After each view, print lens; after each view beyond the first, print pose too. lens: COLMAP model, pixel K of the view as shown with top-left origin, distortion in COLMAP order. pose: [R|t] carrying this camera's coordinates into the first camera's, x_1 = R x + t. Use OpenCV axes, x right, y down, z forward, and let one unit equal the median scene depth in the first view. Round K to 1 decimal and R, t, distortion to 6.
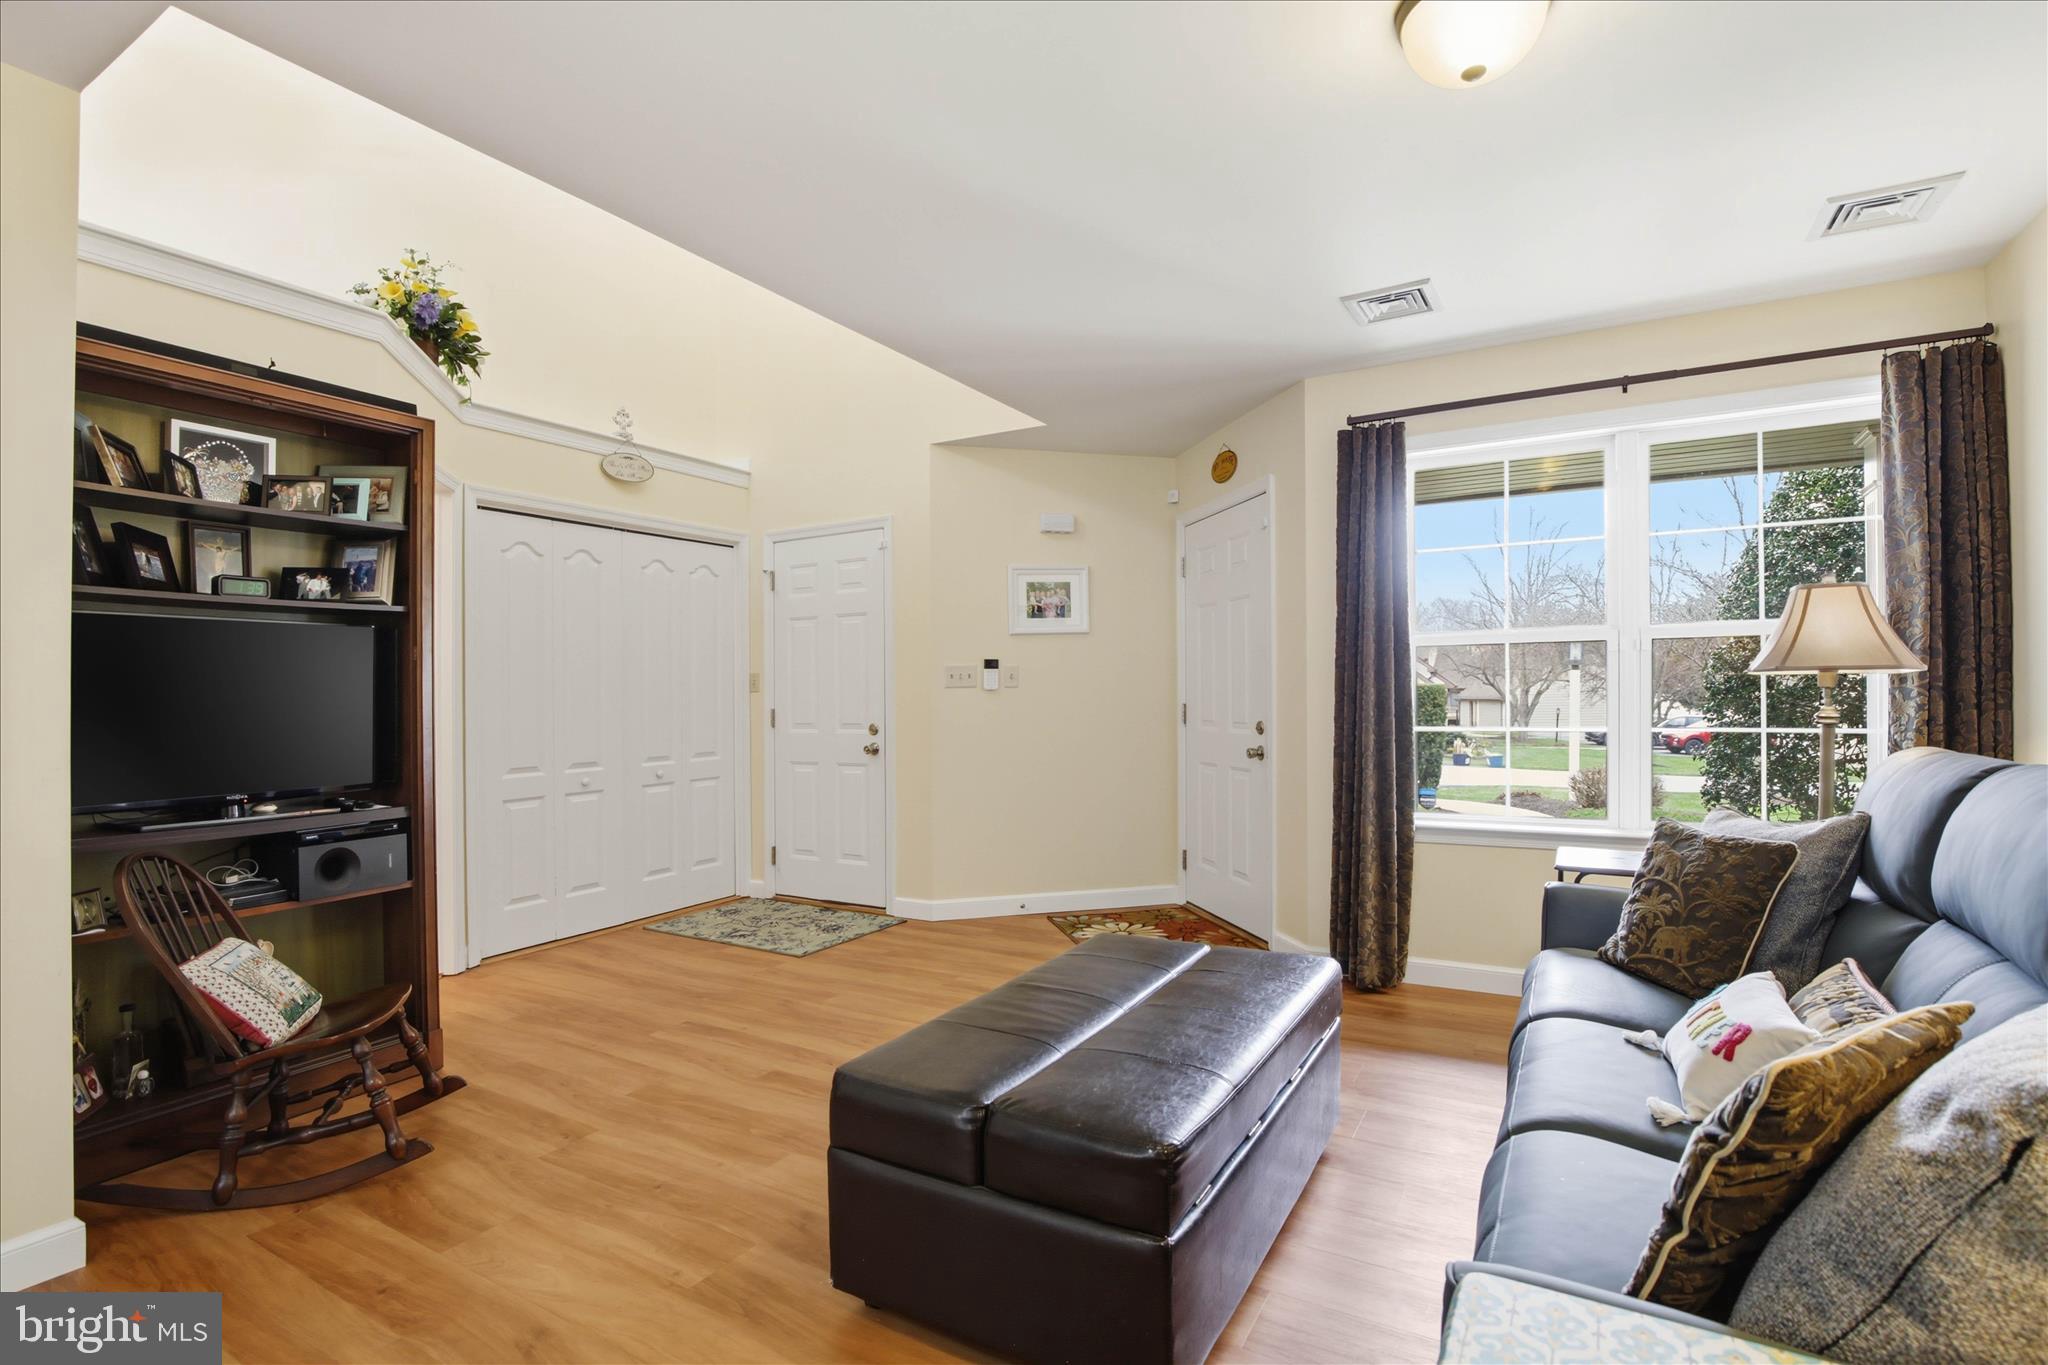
lens RADIAL K [[961.2, 0, 1020.7], [0, 961.2, 643.0], [0, 0, 1]] dist [-0.015194, 0.000758]
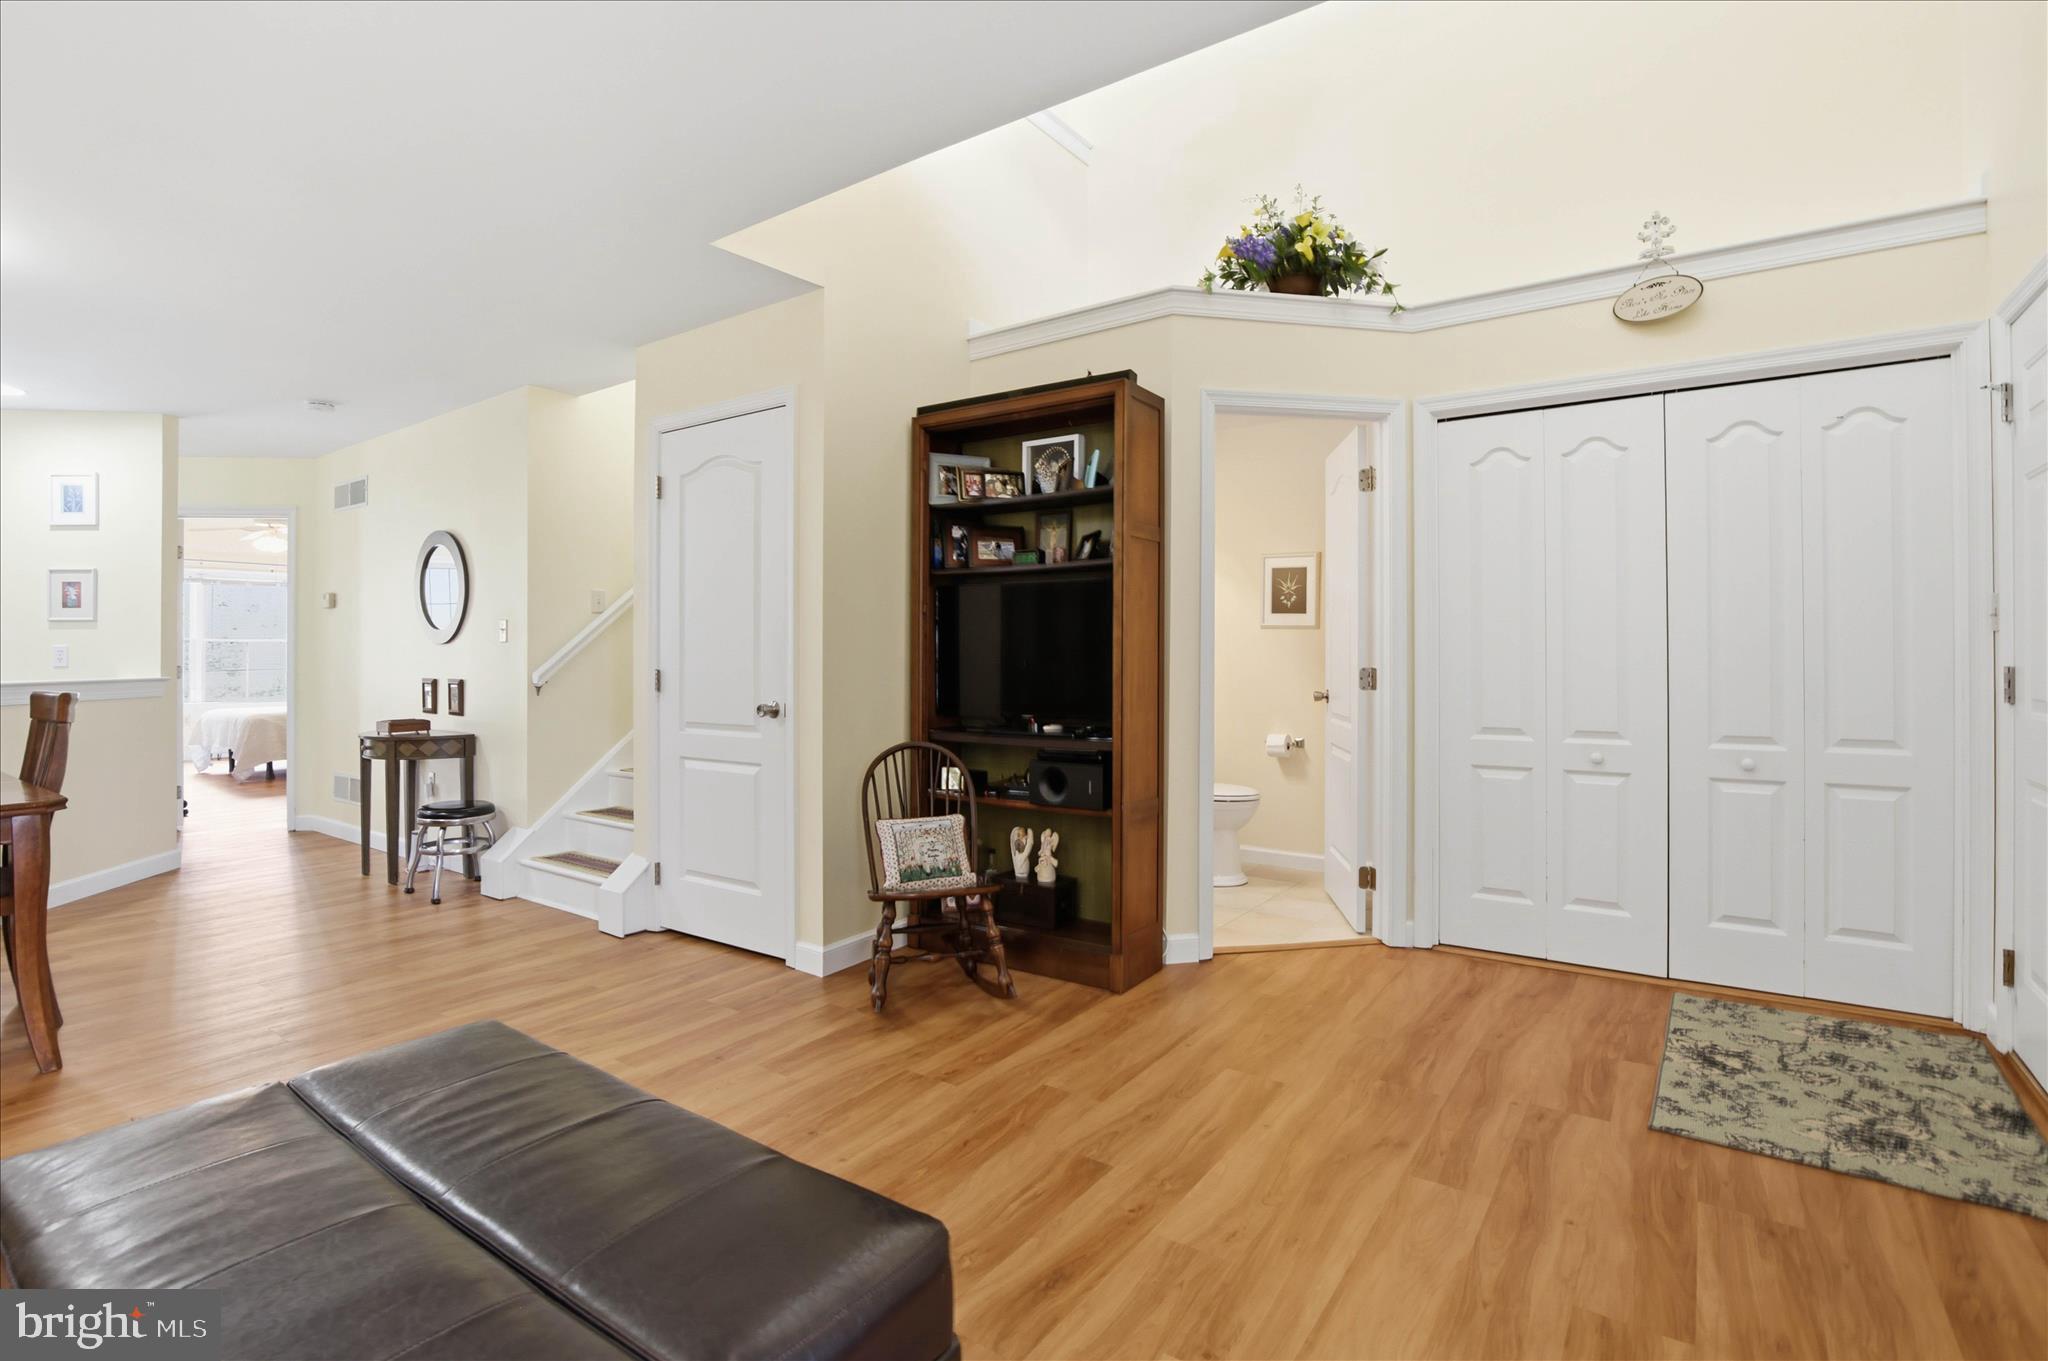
lens RADIAL K [[968.5, 0, 1063.5], [0, 968.5, 605.1], [0, 0, 1]] dist [-0.027431, 0.000578]
pose [[-0.072871, -0.034707, -0.996737, 0.336720], [0.055043, 0.997731, -0.038766, 0.040840], [0.995821, -0.057688, -0.070795, 0.747333]]
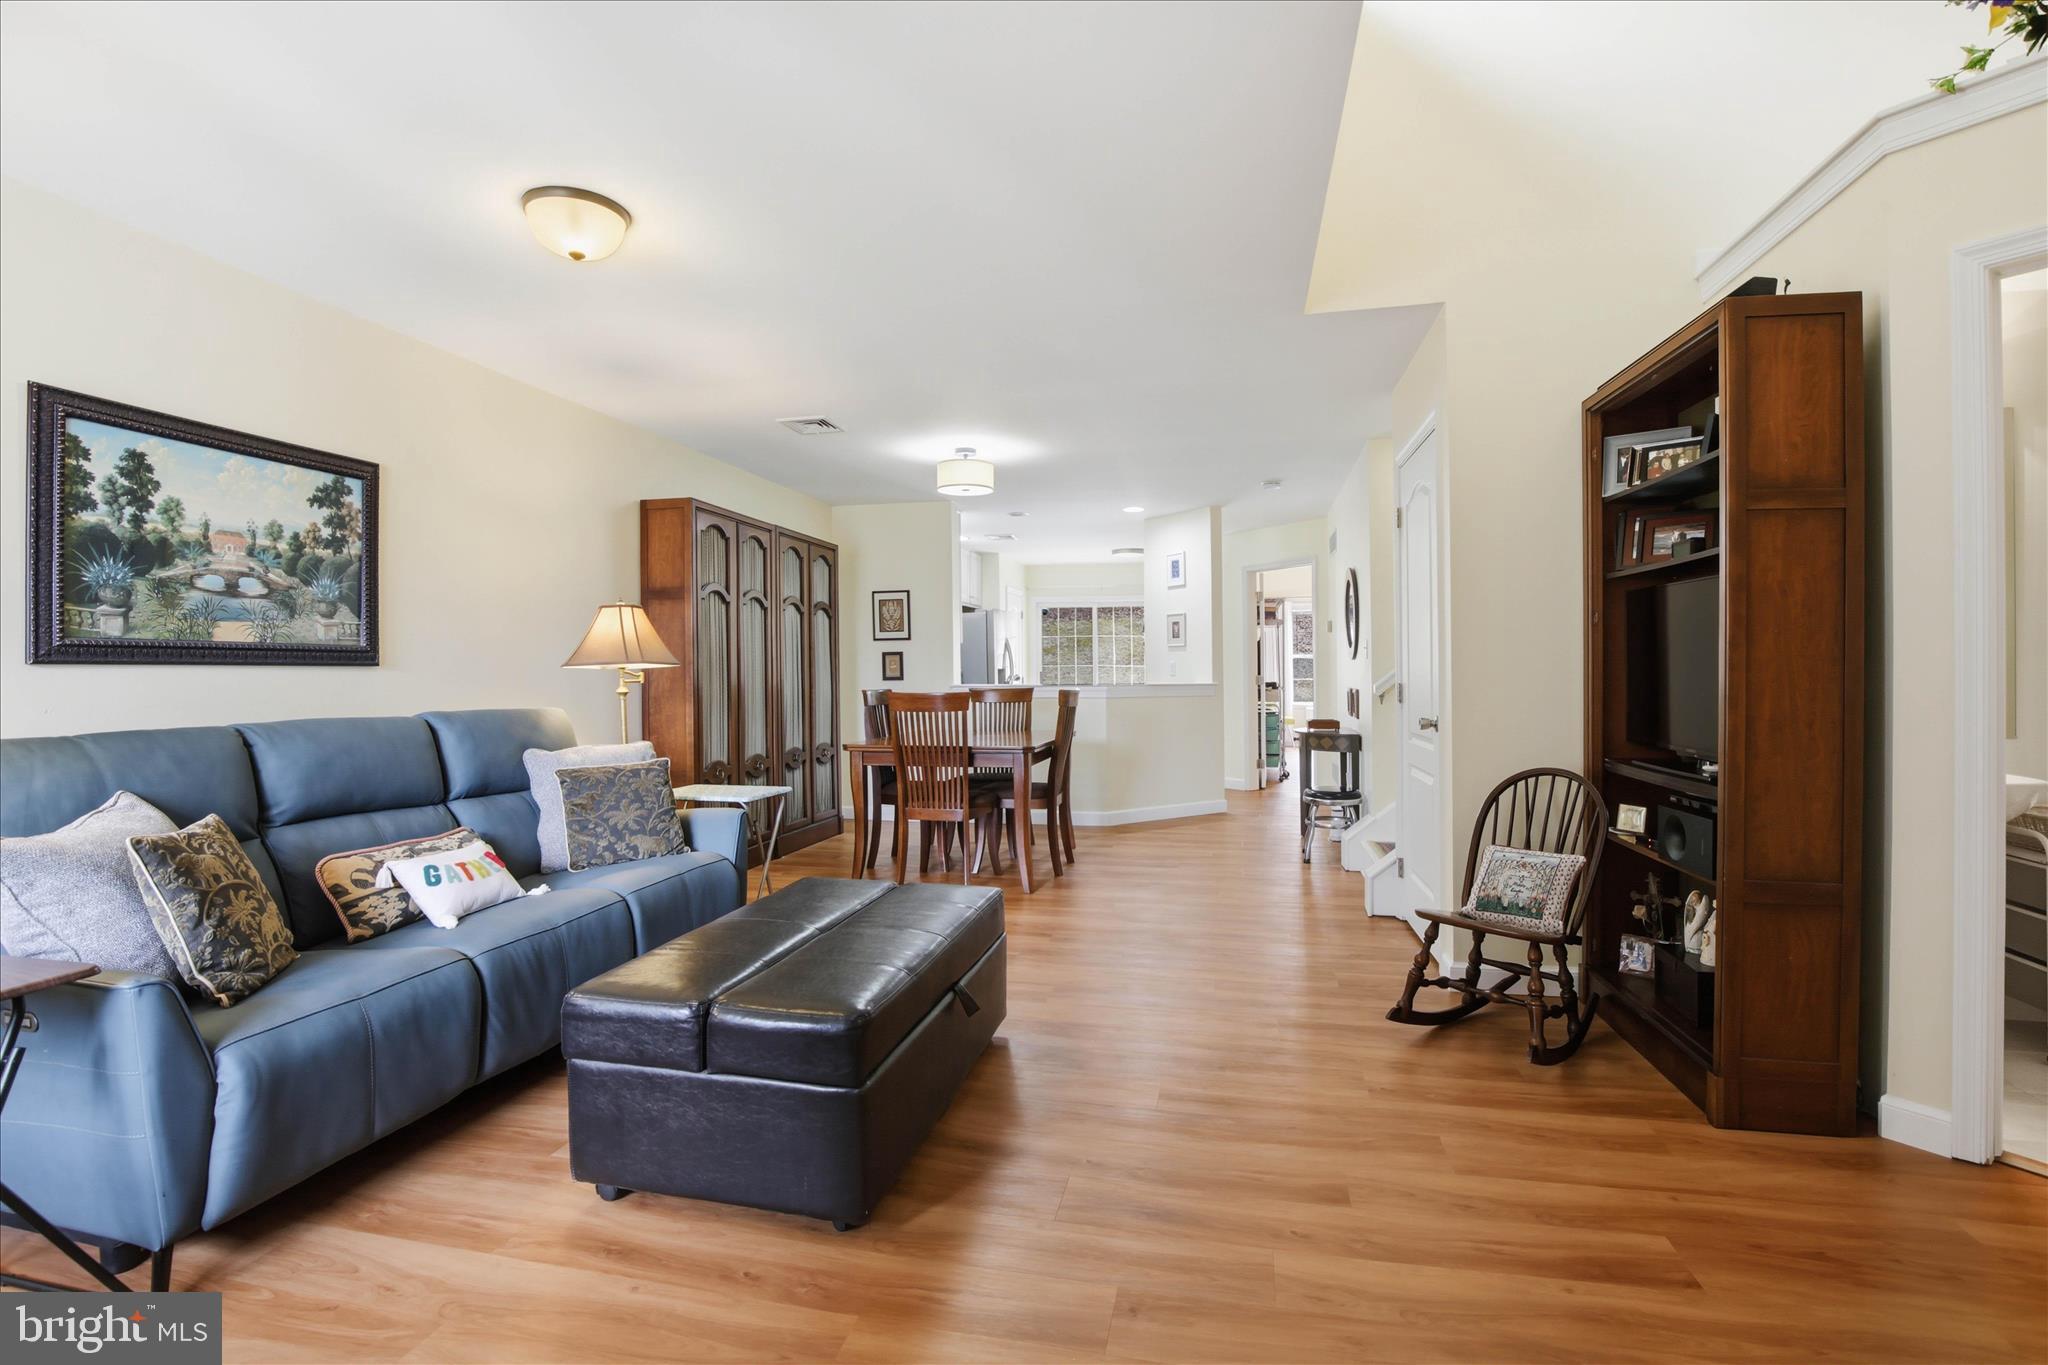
lens RADIAL K [[961.2, 0, 1020.7], [0, 961.2, 643.0], [0, 0, 1]] dist [-0.015194, 0.000758]
pose [[-0.950681, 0.007724, -0.310075, 0.125993], [0.030216, 0.997241, -0.067798, 0.060482], [0.308696, -0.073824, -0.948291, 1.155547]]
